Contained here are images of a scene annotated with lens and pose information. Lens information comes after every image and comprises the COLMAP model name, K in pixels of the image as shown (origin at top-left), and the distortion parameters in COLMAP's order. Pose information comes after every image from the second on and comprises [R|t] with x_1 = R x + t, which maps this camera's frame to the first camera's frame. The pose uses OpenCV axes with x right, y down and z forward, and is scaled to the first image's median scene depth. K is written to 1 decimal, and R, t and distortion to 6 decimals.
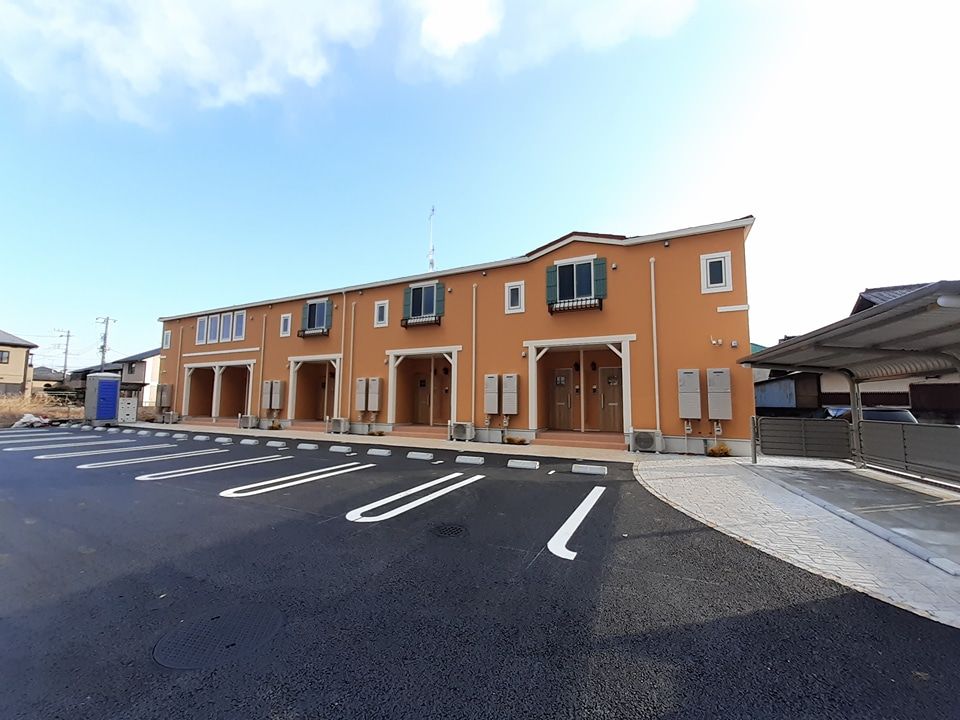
lens RADIAL K [[385.3, 0, 379.2], [0, 385.3, 357.9], [0, 0, 1]] dist [0.033117, -0.023710]
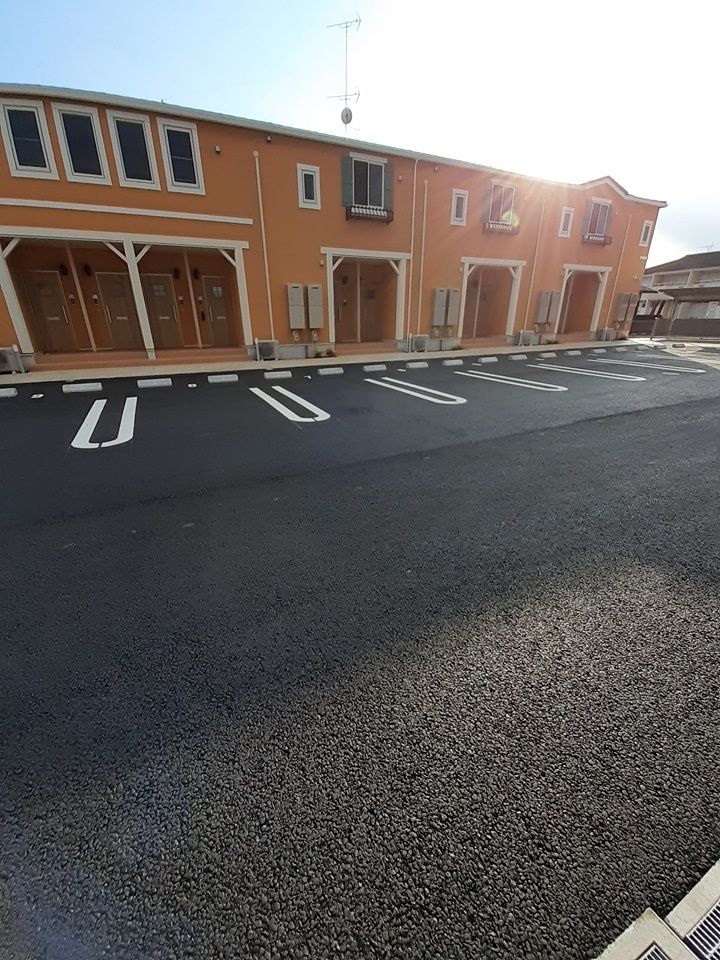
lens RADIAL K [[385.3, 0, 360.0], [0, 385.3, 480.0], [0, 0, 1]] dist [0.033117, -0.023710]
pose [[0.539284, -0.341098, 0.769951, -0.712535], [-0.081245, 0.888958, 0.450725, 0.039829], [-0.838196, -0.305623, 0.451688, 0.411394]]
